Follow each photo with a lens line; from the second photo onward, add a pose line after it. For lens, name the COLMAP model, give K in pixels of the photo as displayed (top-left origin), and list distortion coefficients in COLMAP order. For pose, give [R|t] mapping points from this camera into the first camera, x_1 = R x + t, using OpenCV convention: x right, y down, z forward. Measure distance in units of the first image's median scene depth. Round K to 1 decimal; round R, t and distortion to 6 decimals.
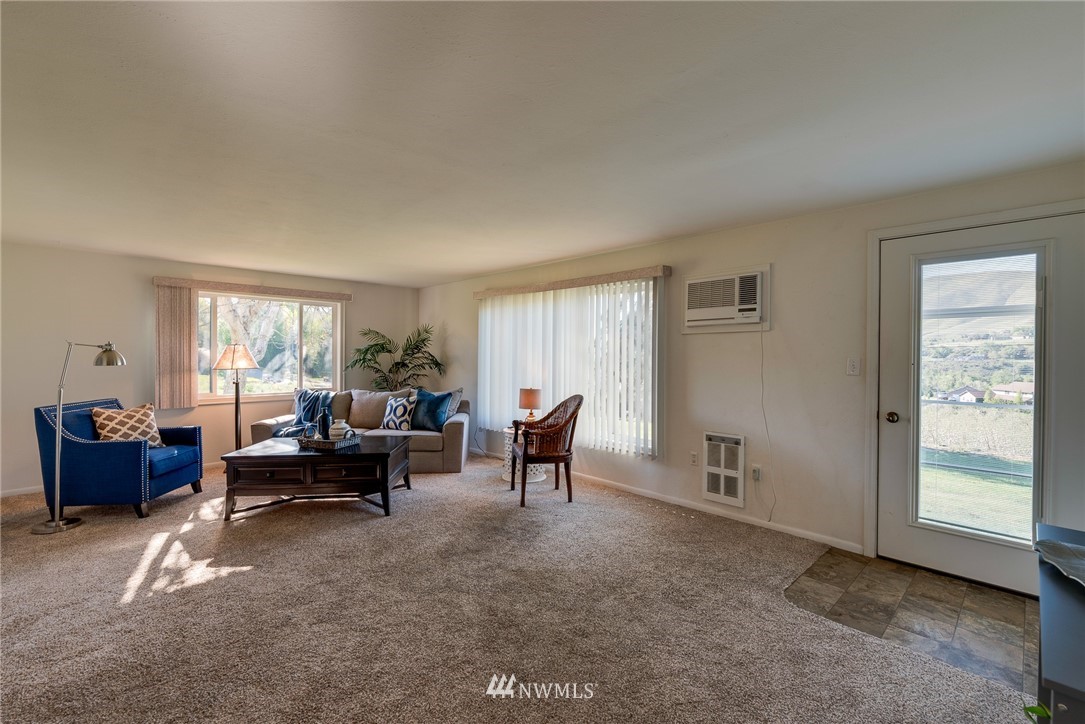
lens RADIAL K [[468.7, 0, 546.3], [0, 468.7, 357.1], [0, 0, 1]] dist [0.003394, -0.000231]
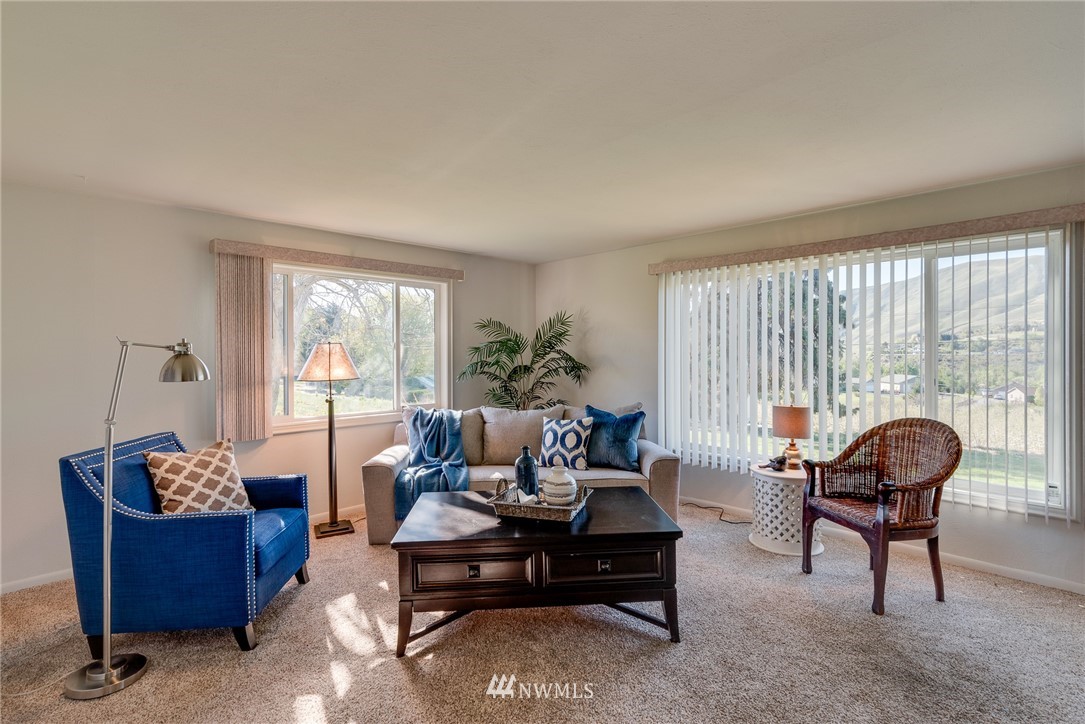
lens RADIAL K [[512.3, 0, 540.1], [0, 512.3, 352.9], [0, 0, 1]] dist [-0.002595, 0.000888]
pose [[0.999944, -0.010188, -0.002685, -0.447970], [0.010176, 0.999939, -0.004313, -0.008188], [0.002729, 0.004285, 0.999987, 0.342692]]
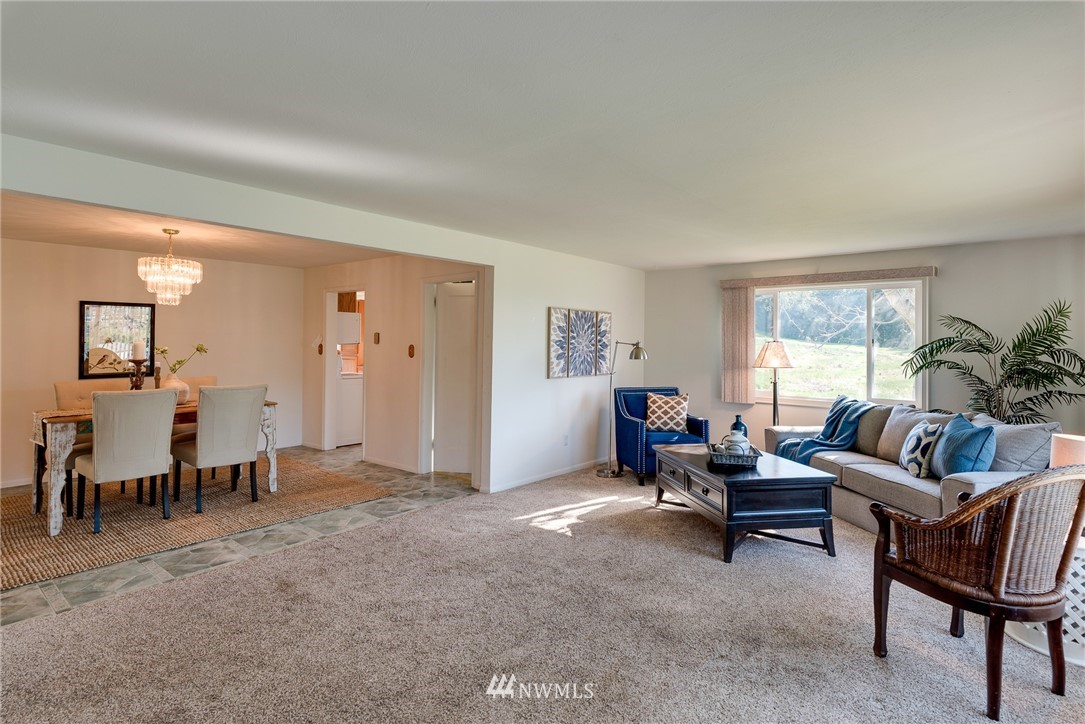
lens RADIAL K [[555.3, 0, 548.7], [0, 555.3, 339.4], [0, 0, 1]] dist [-0.001589, -0.000297]
pose [[0.096719, -0.014159, -0.995211, 0.493592], [-0.016100, 0.999746, -0.015788, -0.007798], [0.995181, 0.017549, 0.096467, 0.553809]]
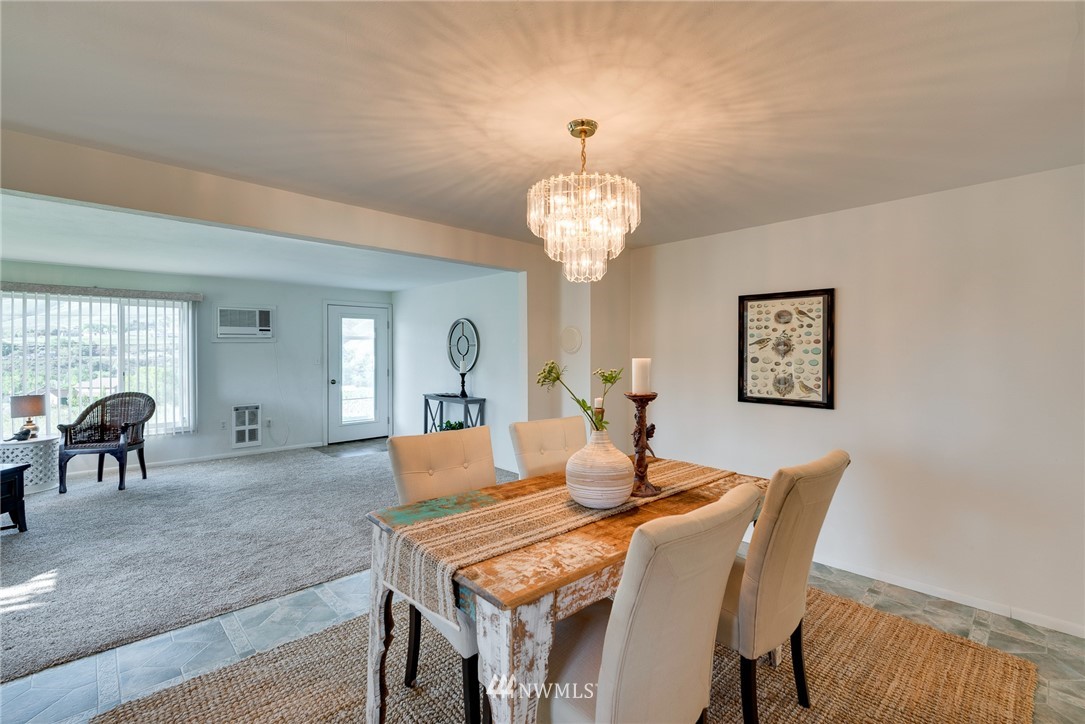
lens RADIAL K [[484.2, 0, 541.7], [0, 484.2, 352.9], [0, 0, 1]] dist [0.023124, 0.000118]
pose [[0.032103, -0.009308, 0.999441, -1.180812], [0.011716, 0.999891, 0.008936, -0.017462], [-0.999416, 0.011423, 0.032208, -0.077409]]
